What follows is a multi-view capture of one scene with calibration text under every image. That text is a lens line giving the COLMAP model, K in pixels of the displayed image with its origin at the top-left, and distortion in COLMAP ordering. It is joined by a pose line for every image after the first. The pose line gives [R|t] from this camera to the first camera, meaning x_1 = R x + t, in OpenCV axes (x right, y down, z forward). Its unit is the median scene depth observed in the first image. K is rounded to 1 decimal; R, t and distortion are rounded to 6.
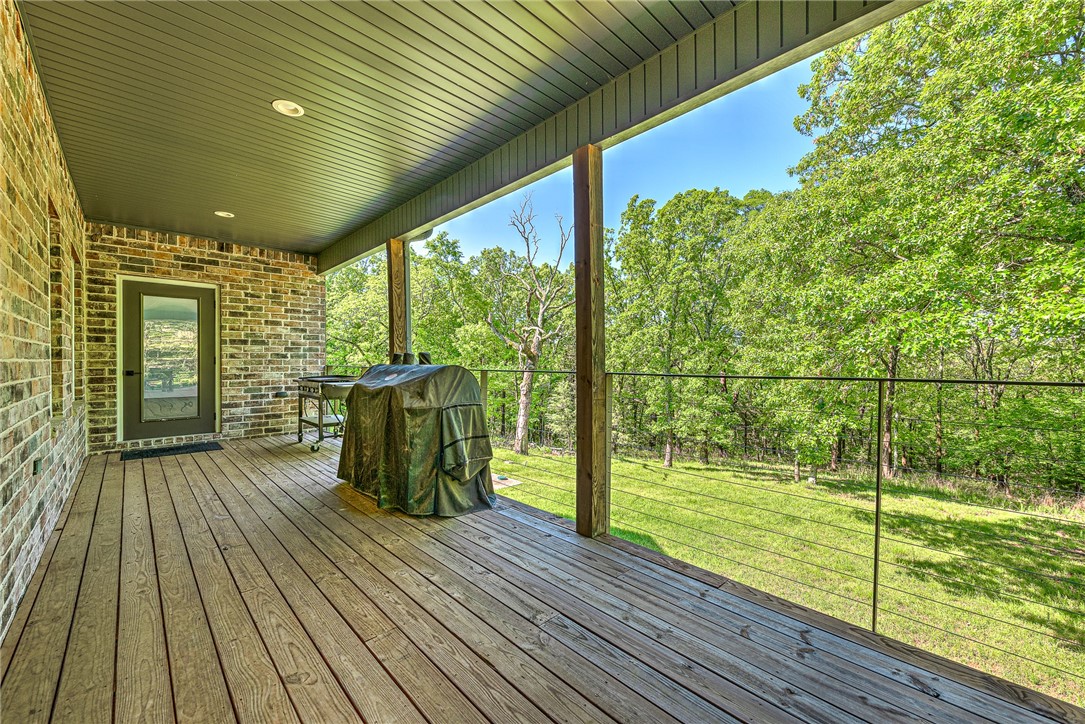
lens RADIAL K [[427.9, 0, 540.1], [0, 427.9, 360.4], [0, 0, 1]] dist [0.000661, 0.000005]
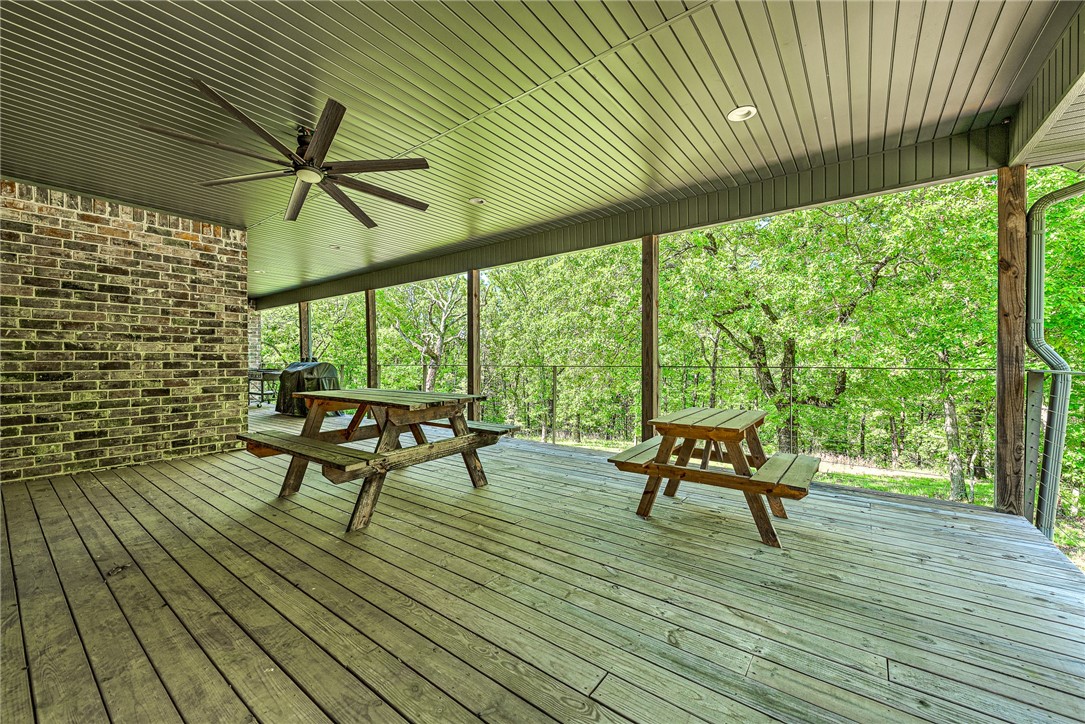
lens RADIAL K [[427.9, 0, 545.7], [0, 427.9, 363.8], [0, 0, 1]] dist [0.000661, 0.000005]
pose [[0.985985, -0.002828, 0.166809, 0.089888], [0.001295, 0.999956, 0.009297, -0.000410], [-0.166828, -0.008951, 0.985945, -0.235298]]
